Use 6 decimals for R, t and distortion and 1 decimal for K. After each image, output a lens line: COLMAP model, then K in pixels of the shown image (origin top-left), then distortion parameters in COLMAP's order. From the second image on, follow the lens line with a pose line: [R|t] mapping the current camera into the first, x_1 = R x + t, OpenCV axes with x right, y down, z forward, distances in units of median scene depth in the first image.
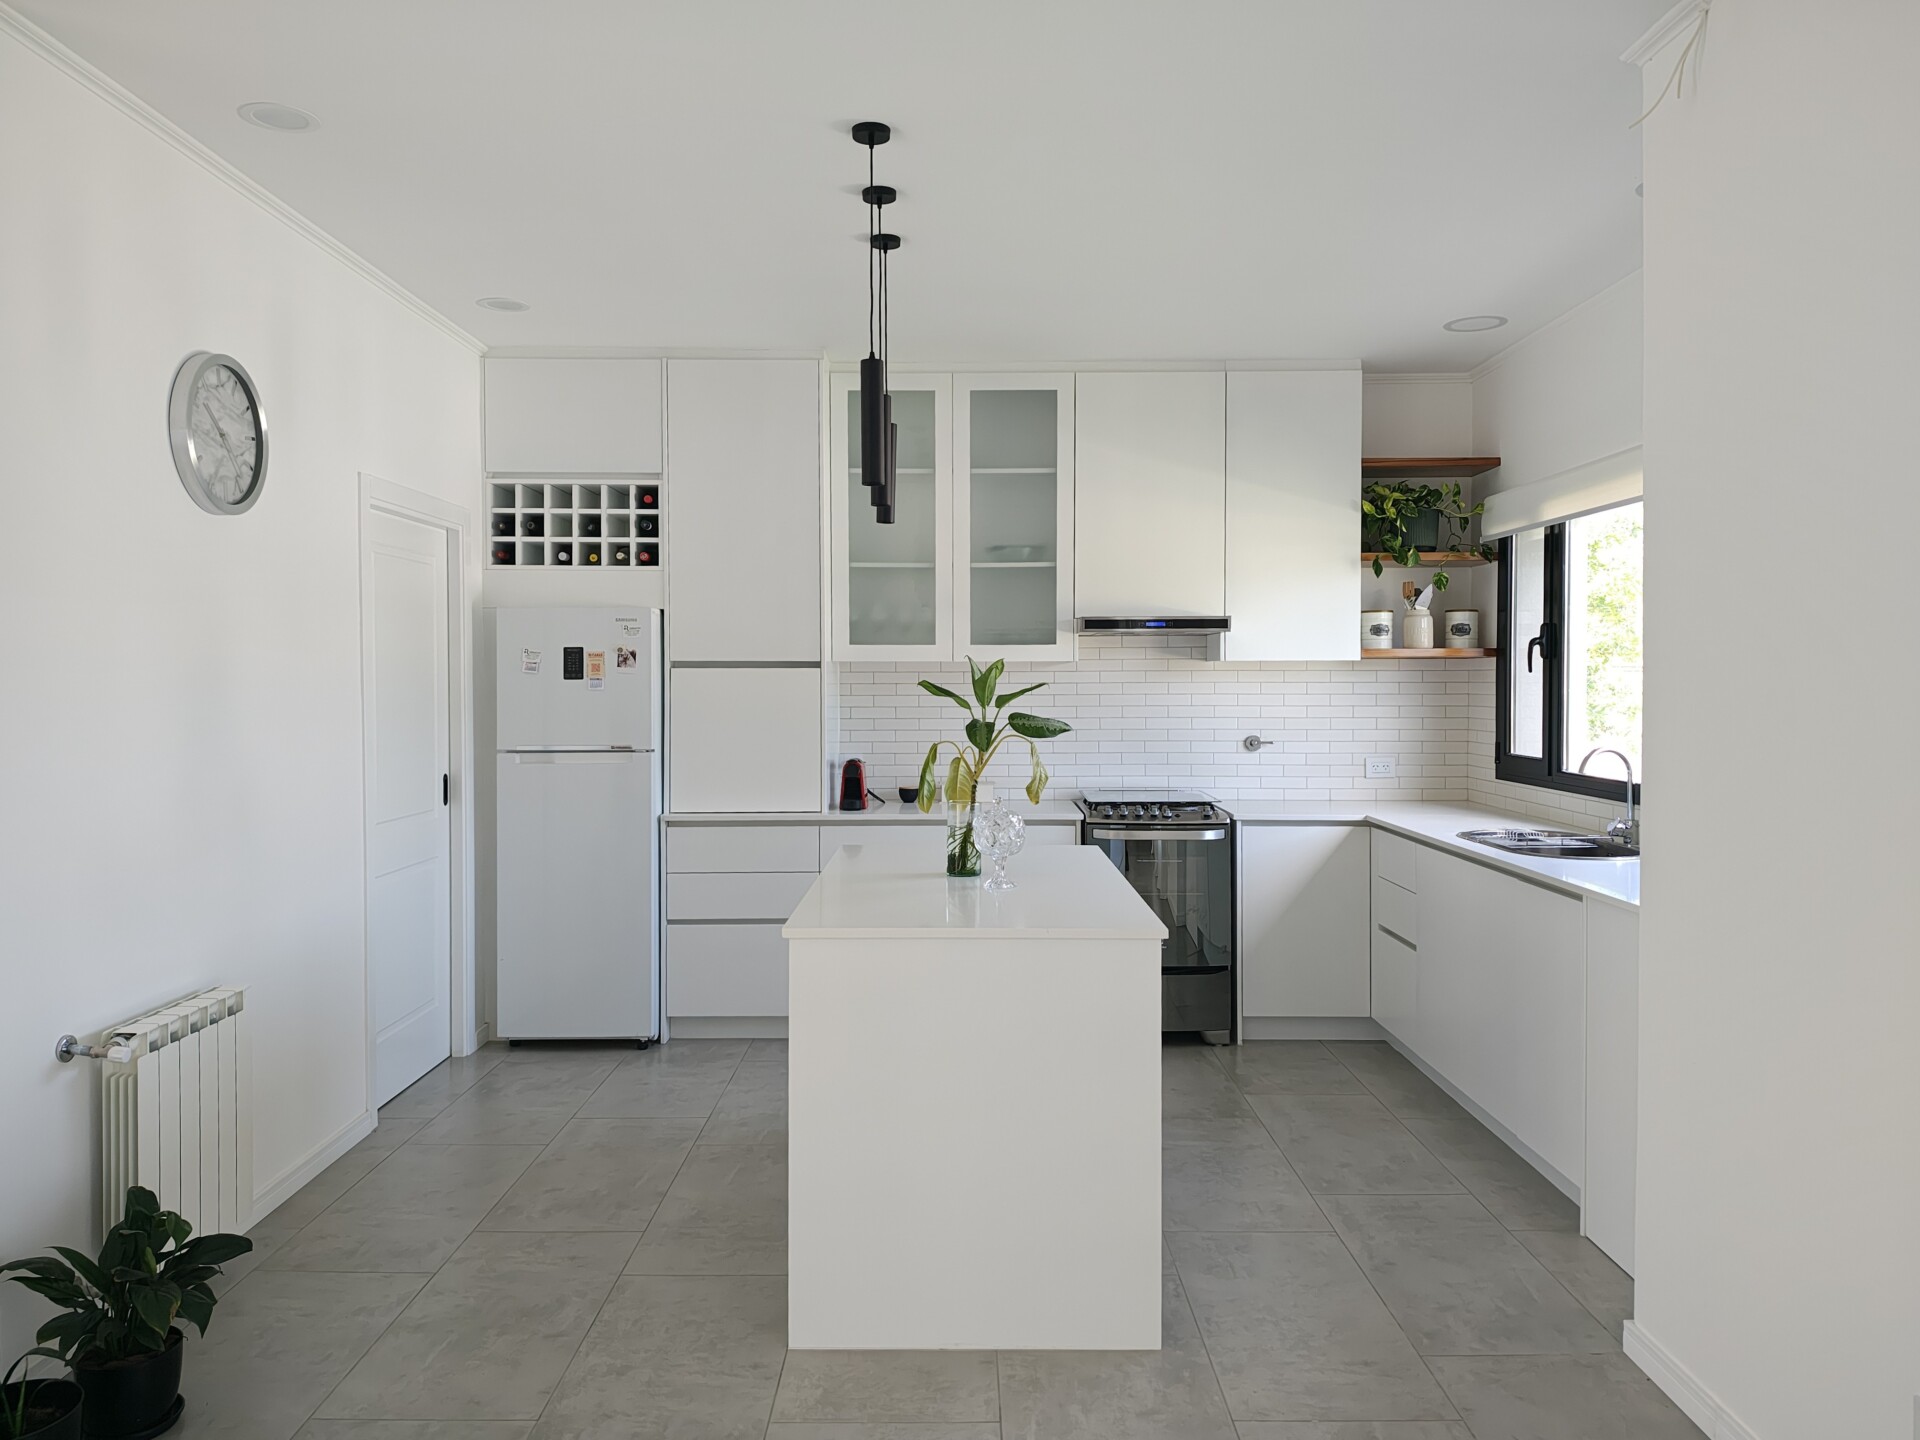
lens RADIAL K [[1328.1, 0, 958.7], [0, 1328.1, 673.7], [0, 0, 1]] dist [0.047990, -0.000257]
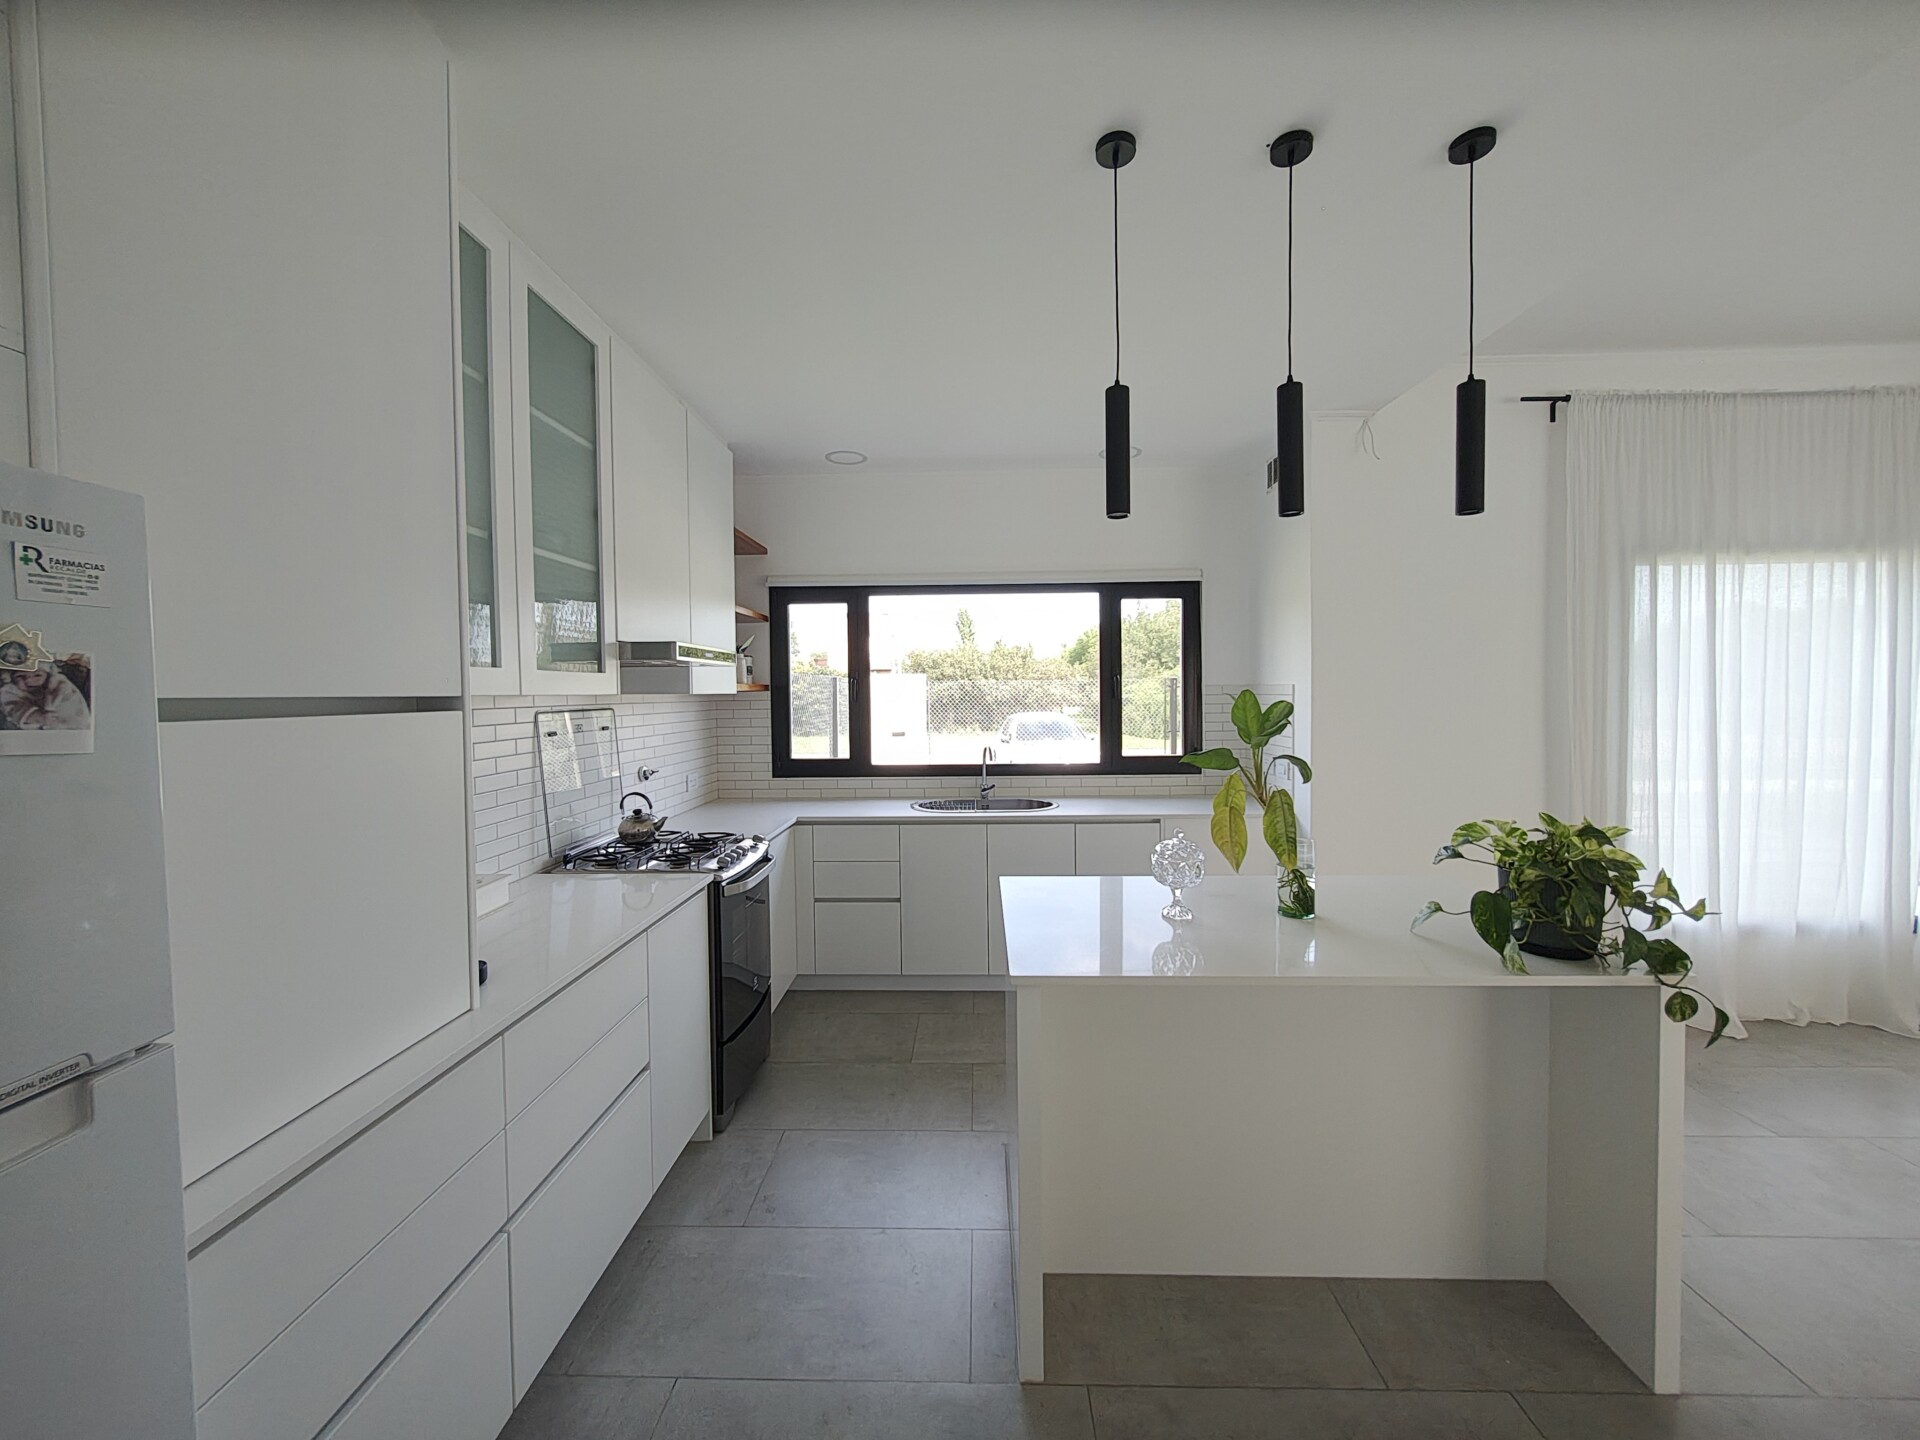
lens RADIAL K [[709.2, 0, 960.0], [0, 709.2, 720.0], [0, 0, 1]] dist [-0.001941, -0.000032]
pose [[0.071530, -0.040551, 0.996614, -0.349842], [0.019044, 0.999047, 0.039283, -0.007740], [-0.997257, 0.016169, 0.072234, 0.799695]]
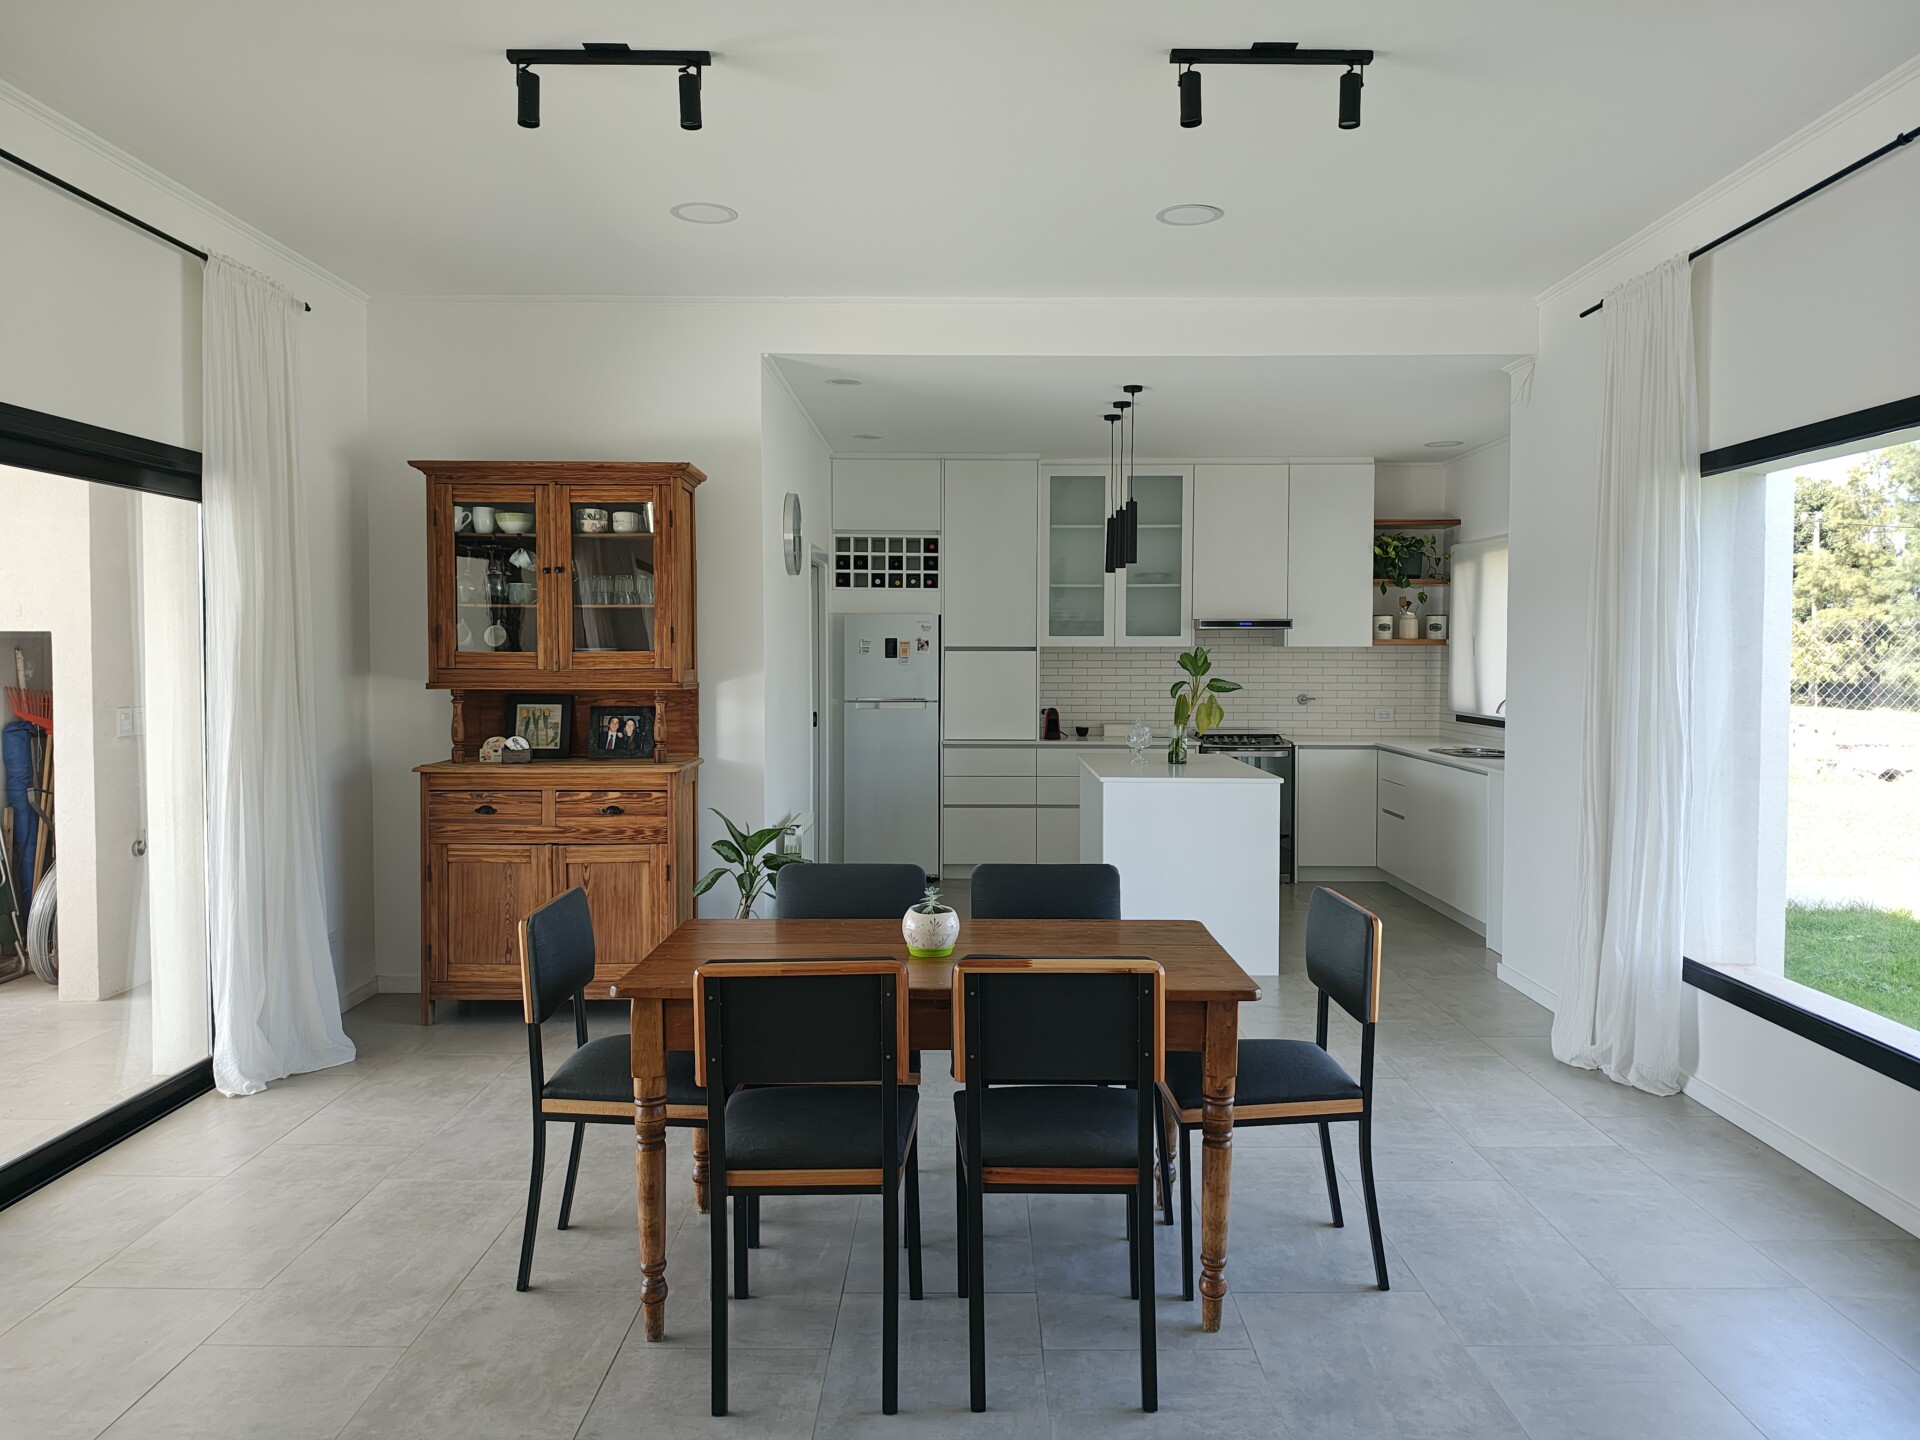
lens RADIAL K [[1292.3, 0, 962.2], [0, 1292.3, 685.8], [0, 0, 1]] dist [0.000933, -0.000266]
pose [[0.999866, 0.002267, -0.016233, -0.168849], [-0.001763, 0.999517, 0.031016, -0.010459], [0.016295, -0.030983, 0.999387, -0.571377]]
